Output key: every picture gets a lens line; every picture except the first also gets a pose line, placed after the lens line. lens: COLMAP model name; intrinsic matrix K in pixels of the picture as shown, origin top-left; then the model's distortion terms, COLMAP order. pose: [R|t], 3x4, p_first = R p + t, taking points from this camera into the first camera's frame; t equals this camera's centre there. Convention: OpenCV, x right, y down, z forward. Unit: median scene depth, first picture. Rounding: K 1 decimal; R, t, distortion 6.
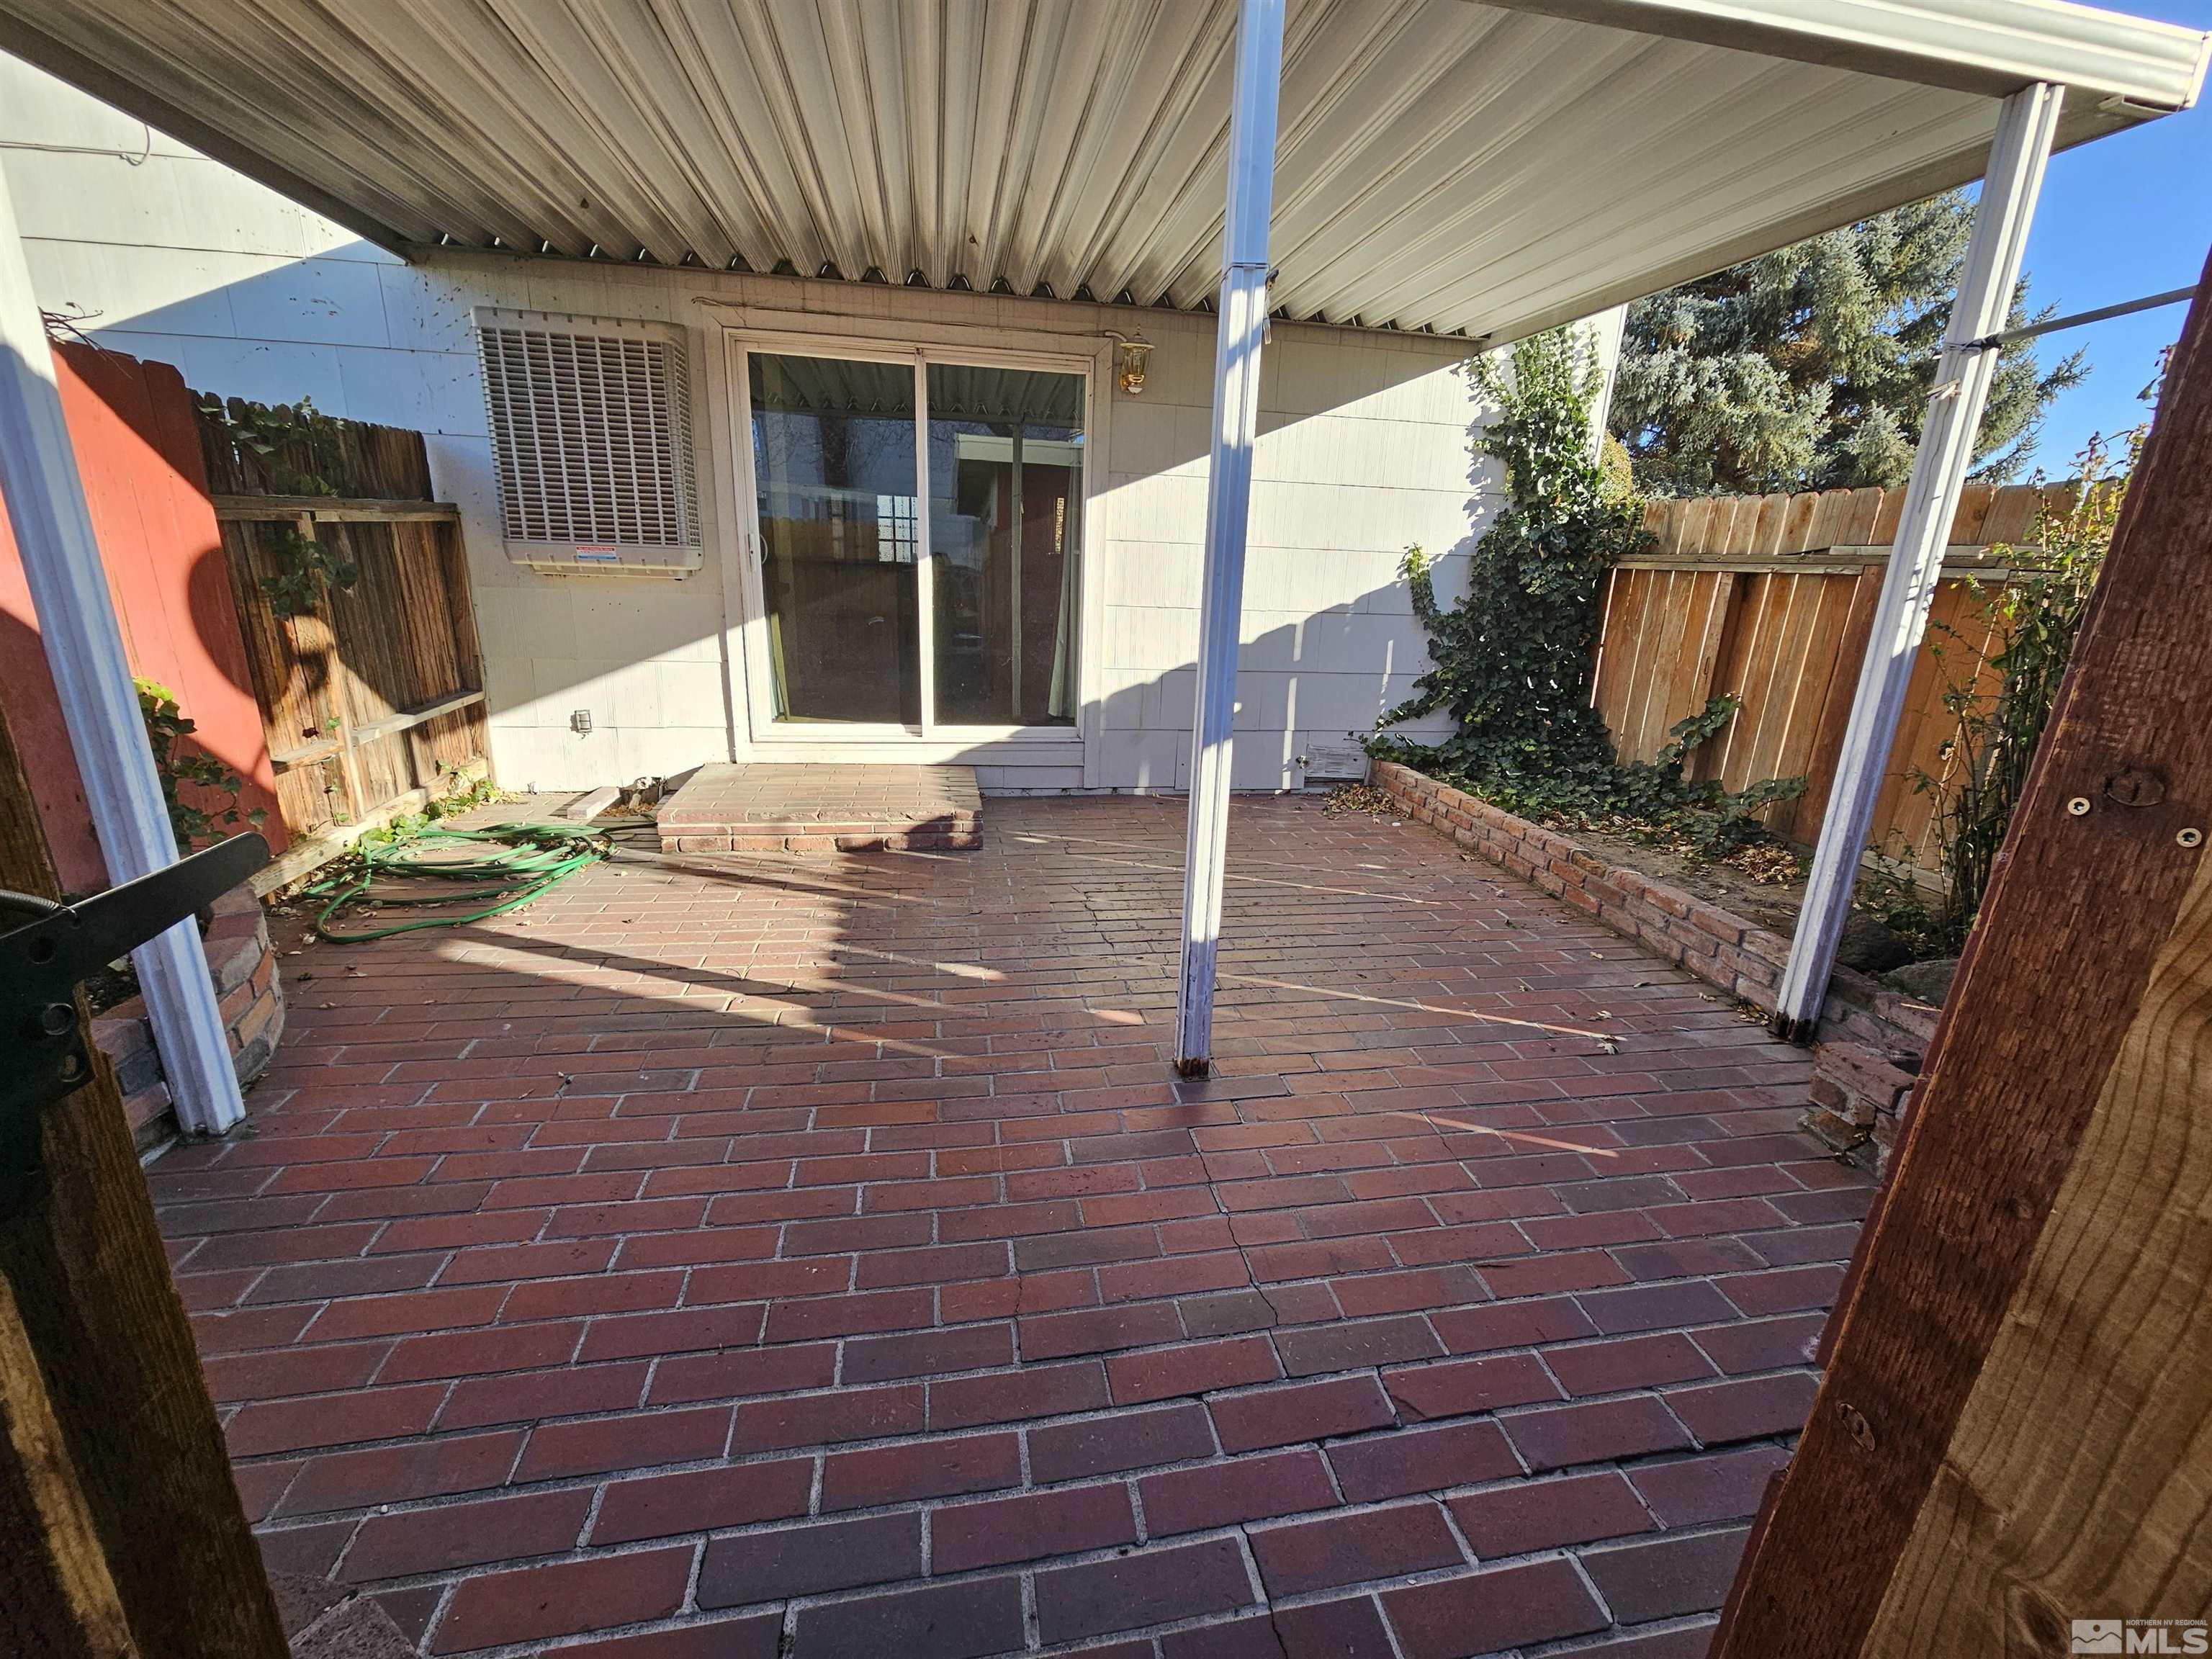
lens RADIAL K [[910.8, 0, 1107.5], [0, 910.8, 830.3], [0, 0, 1]] dist [0.000322, 0.000583]
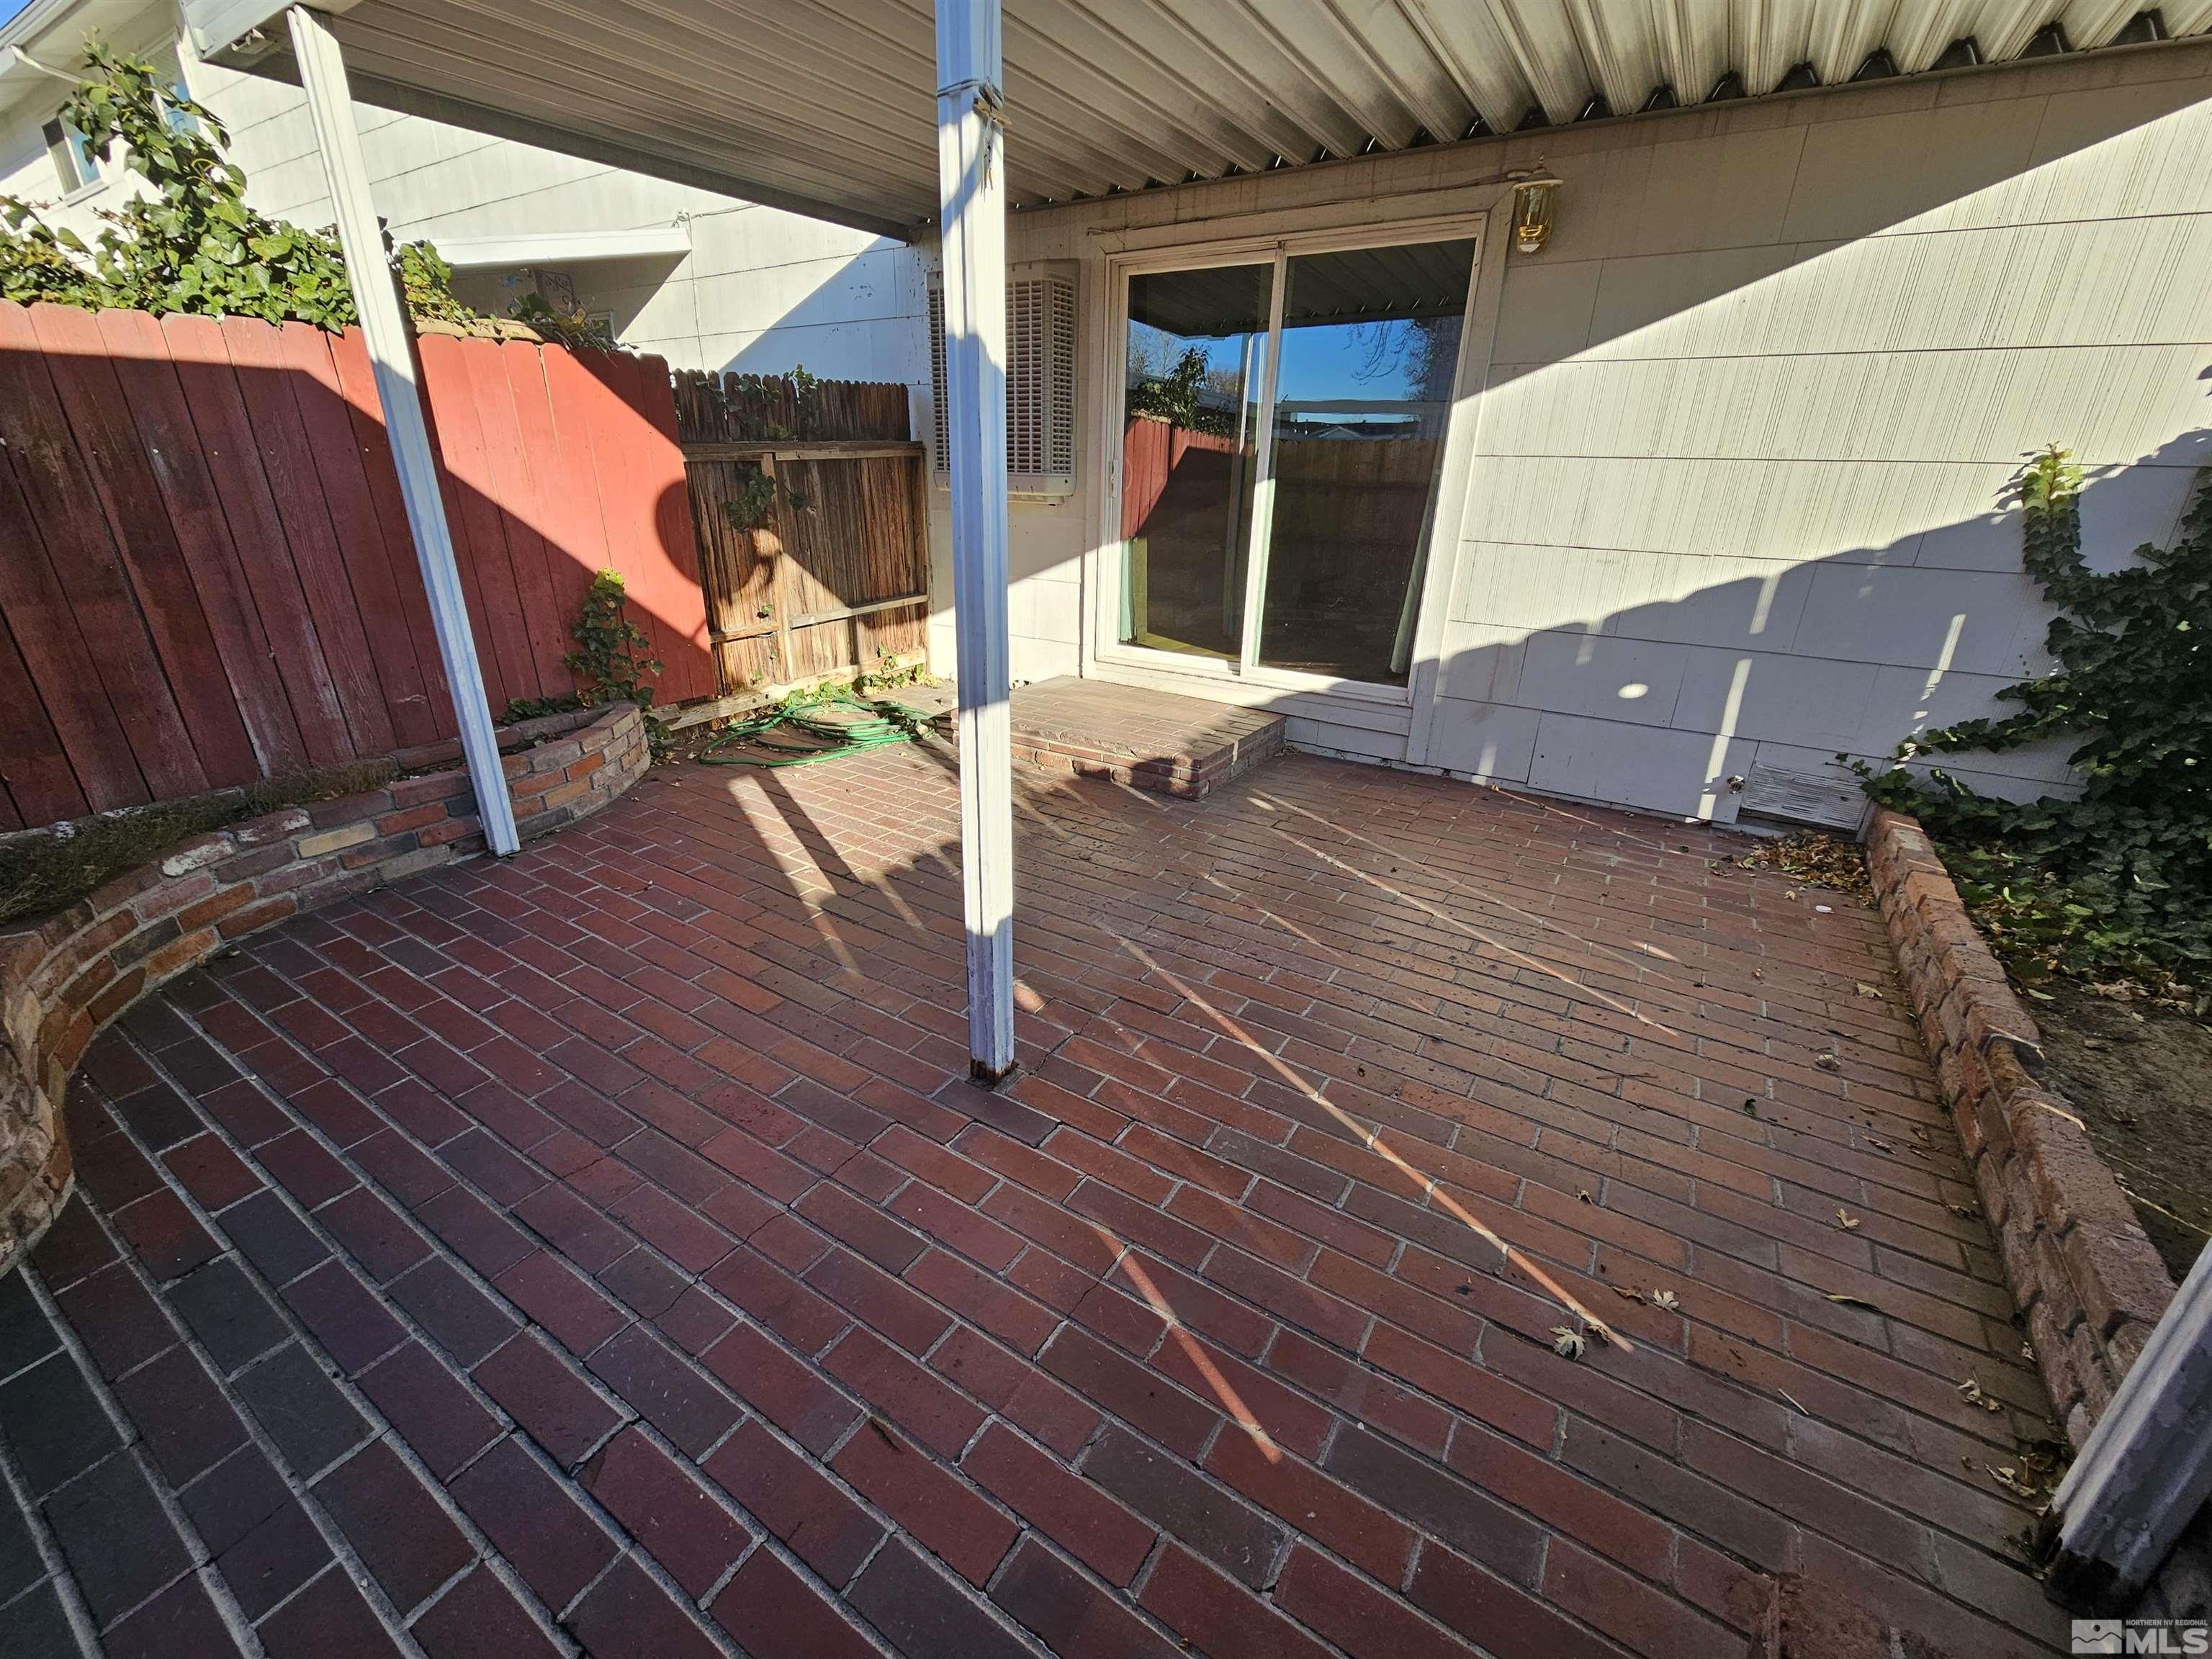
lens RADIAL K [[910.8, 0, 1107.5], [0, 910.8, 830.3], [0, 0, 1]] dist [0.000322, 0.000583]
pose [[0.733198, 0.233869, -0.638535, 0.399864], [-0.185558, 0.972173, 0.143000, -0.067053], [0.654209, 0.013638, 0.756191, 0.233222]]
